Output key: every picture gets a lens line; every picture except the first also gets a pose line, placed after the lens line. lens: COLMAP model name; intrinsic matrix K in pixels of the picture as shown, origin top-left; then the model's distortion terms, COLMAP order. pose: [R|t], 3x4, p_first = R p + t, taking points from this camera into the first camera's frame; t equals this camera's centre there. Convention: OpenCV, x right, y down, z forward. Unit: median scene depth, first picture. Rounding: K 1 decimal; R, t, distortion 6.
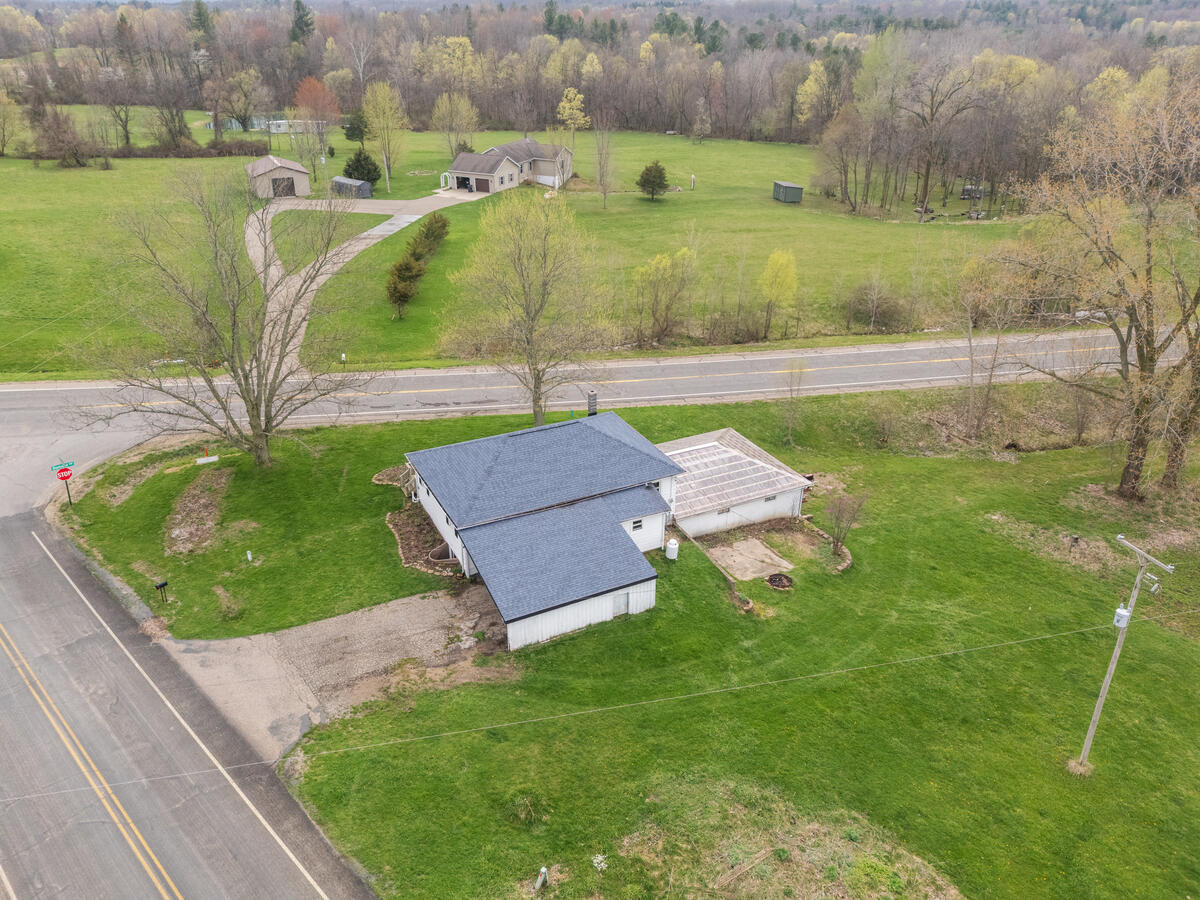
lens RADIAL K [[861.8, 0, 599.3], [0, 861.8, 450.6], [0, 0, 1]] dist [0.061226, -0.055537]
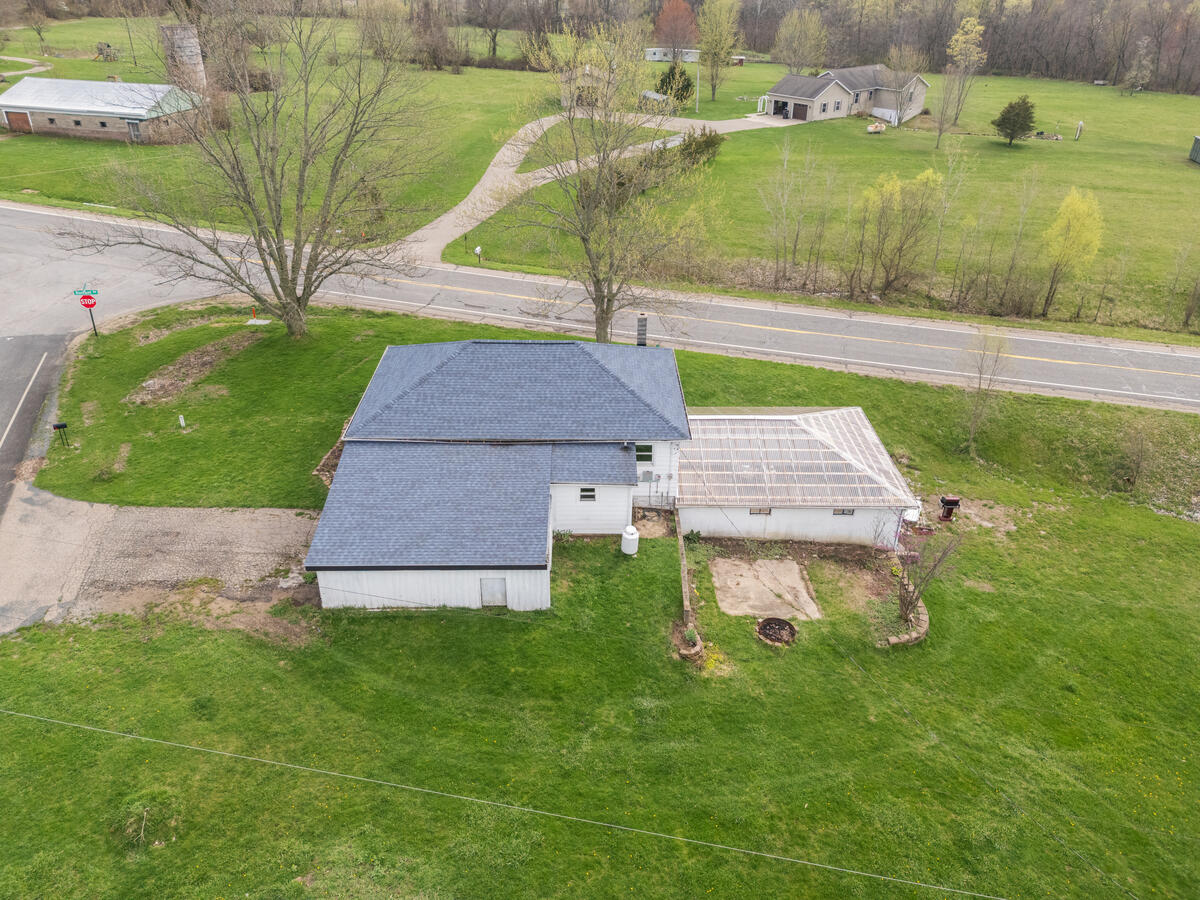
lens RADIAL K [[861.8, 0, 599.4], [0, 861.8, 452.8], [0, 0, 1]] dist [0.061226, -0.055537]
pose [[0.897255, 0.222625, -0.381277, 0.284984], [-0.204791, 0.974904, 0.087308, -0.010176], [0.391146, -0.000256, 0.920329, 0.312736]]
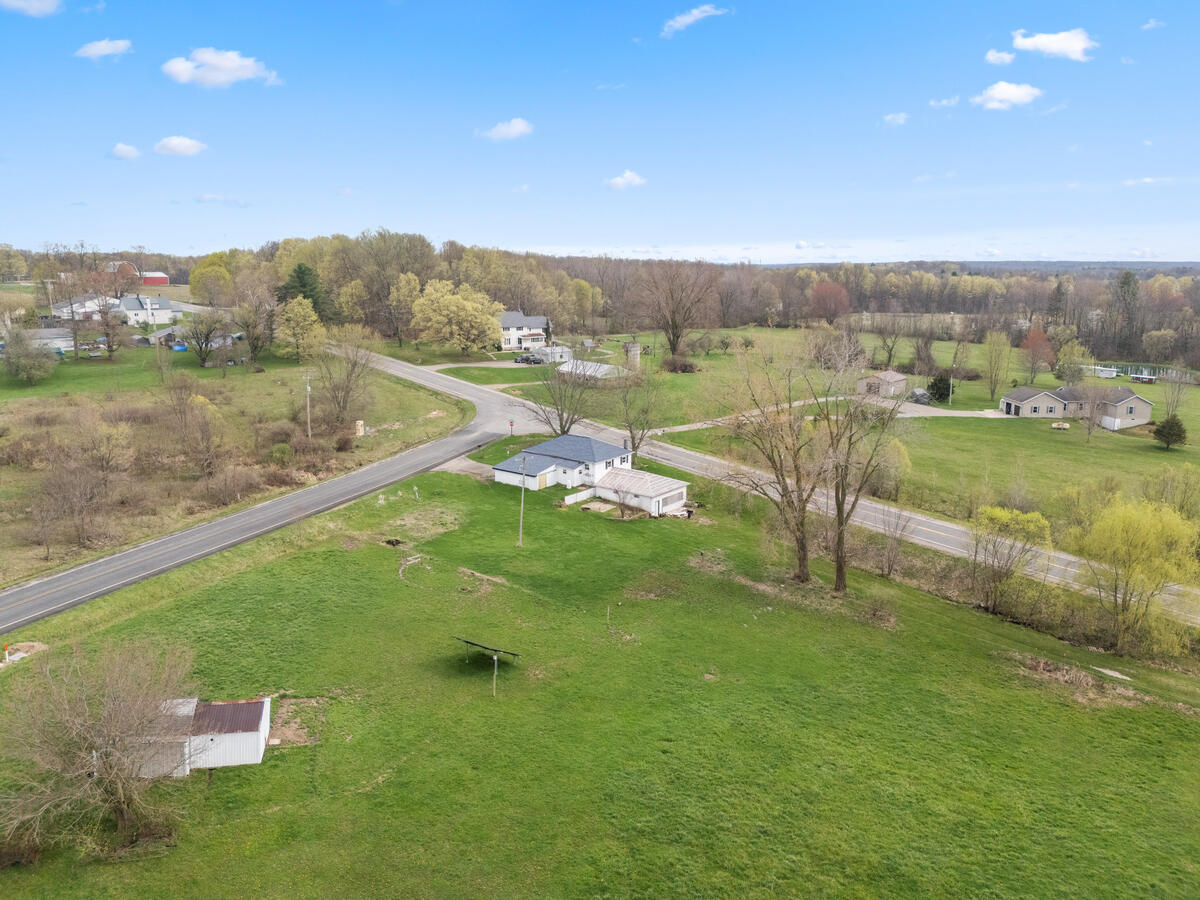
lens RADIAL K [[861.8, 0, 602.3], [0, 861.8, 451.1], [0, 0, 1]] dist [0.061226, -0.055537]
pose [[0.391035, 0.181767, -0.902248, 2.294224], [-0.413416, 0.910532, 0.004262, -0.031432], [0.822301, 0.371337, 0.431196, -0.038432]]
